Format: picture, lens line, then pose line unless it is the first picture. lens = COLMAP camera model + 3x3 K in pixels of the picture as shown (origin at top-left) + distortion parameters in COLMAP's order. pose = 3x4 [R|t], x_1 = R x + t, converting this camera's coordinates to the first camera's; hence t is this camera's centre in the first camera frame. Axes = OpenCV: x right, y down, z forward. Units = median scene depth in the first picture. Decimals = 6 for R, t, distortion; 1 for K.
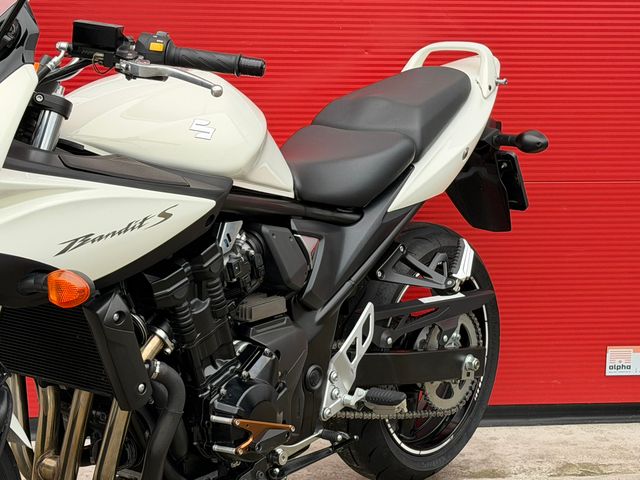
lens RADIAL K [[1456.5, 0, 310.3], [0, 1456.5, 246.8], [0, 0, 1]] dist [0.147675, 0.000000]
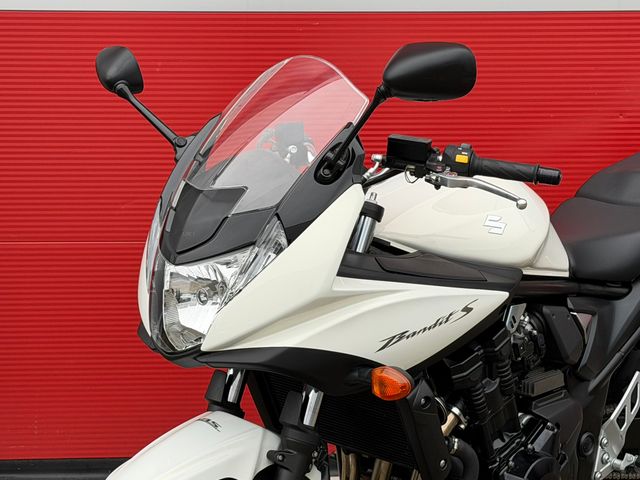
lens RADIAL K [[1456.5, 0, 321.6], [0, 1456.5, 238.5], [0, 0, 1]] dist [0.147675, 0.000000]
pose [[0.992985, 0.006873, -0.118044, -0.068925], [-0.005993, 0.999952, 0.007809, -0.072875], [0.118092, -0.007047, 0.992978, -0.094810]]
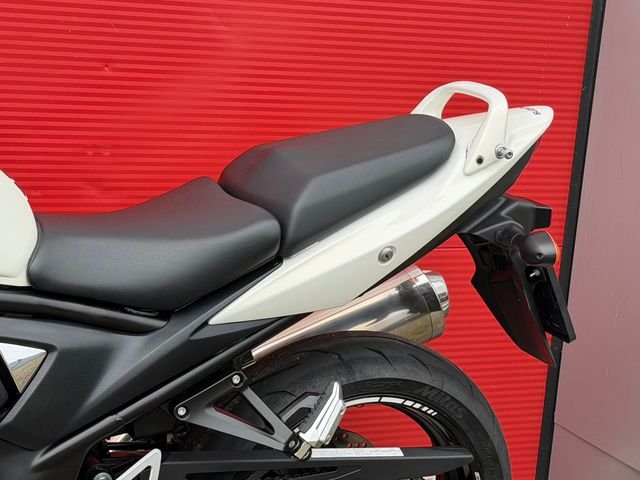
lens RADIAL K [[1456.5, 0, 317.5], [0, 1456.5, 240.9], [0, 0, 1]] dist [0.147675, 0.000000]
pose [[0.883025, 0.169235, -0.437752, 0.438221], [-0.156051, 0.985527, 0.066222, -0.129616], [0.442623, 0.009837, 0.896654, 0.463581]]
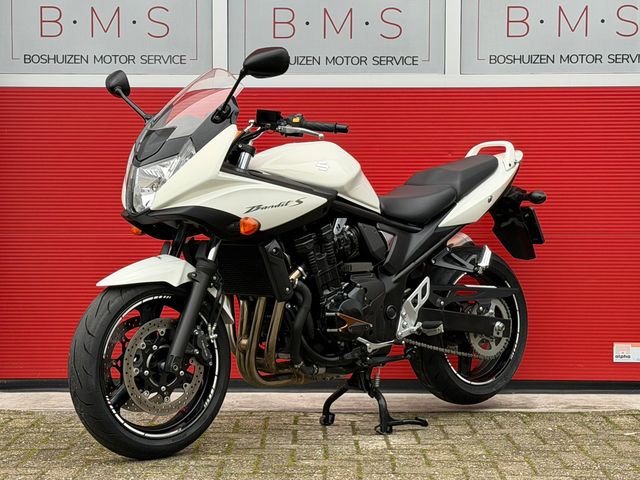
lens RADIAL K [[1456.5, 0, 317.5], [0, 1456.5, 242.4], [0, 0, 1]] dist [0.147675, 0.000000]
pose [[0.985405, -0.010814, -0.169884, 0.235150], [-0.014996, 0.988586, -0.149912, 0.295128], [0.169566, 0.150272, 0.973995, -0.839619]]
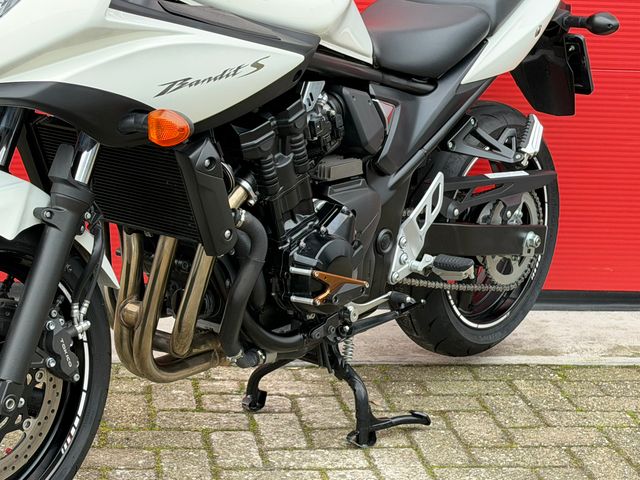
lens RADIAL K [[1456.5, 0, 314.8], [0, 1456.5, 233.7], [0, 0, 1]] dist [0.147675, 0.000000]
pose [[0.999299, 0.036049, -0.010070, -0.039089], [-0.035550, 0.998313, 0.045916, 0.041737], [0.011708, -0.045526, 0.998895, -0.025894]]
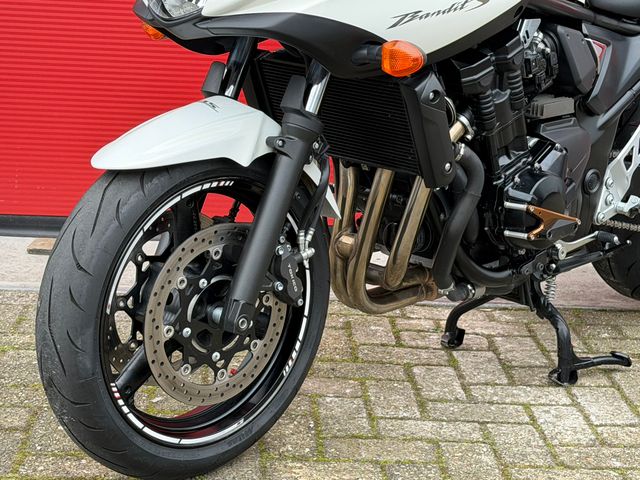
lens RADIAL K [[1456.5, 0, 320.1], [0, 1456.5, 225.0], [0, 0, 1]] dist [0.147675, 0.000000]
pose [[0.993489, 0.055229, -0.099651, -0.089367], [-0.048636, 0.996539, 0.067414, 0.064247], [0.103029, -0.062129, 0.992736, -0.051810]]
